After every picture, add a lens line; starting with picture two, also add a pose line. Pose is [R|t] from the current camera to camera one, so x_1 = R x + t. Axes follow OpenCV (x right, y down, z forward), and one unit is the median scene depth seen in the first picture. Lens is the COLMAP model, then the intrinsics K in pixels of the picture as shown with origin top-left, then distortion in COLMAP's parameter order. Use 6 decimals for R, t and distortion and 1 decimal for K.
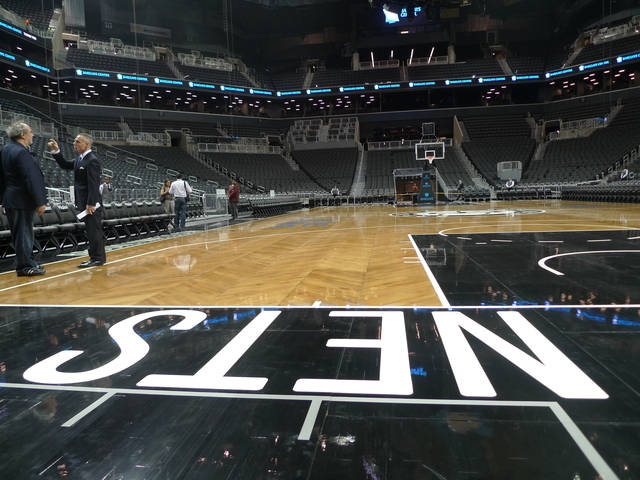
lens RADIAL K [[441.7, 0, 320.0], [0, 441.7, 240.0], [0, 0, 1]] dist [-0.037855, 0.000595]
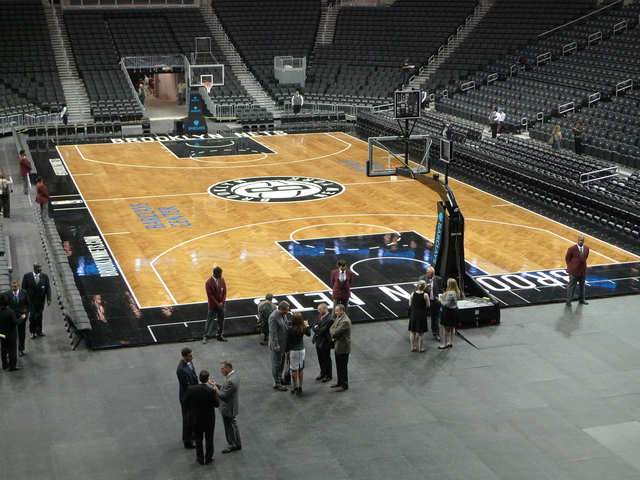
lens RADIAL K [[1031.4, 0, 320.0], [0, 1031.4, 240.0], [0, 0, 1]] dist [-0.003034, 0.003928]
pose [[0.890626, -0.073437, 0.448768, -0.360732], [0.009684, 0.989713, 0.142739, -0.150007], [-0.454634, -0.122781, 0.882175, -0.646148]]
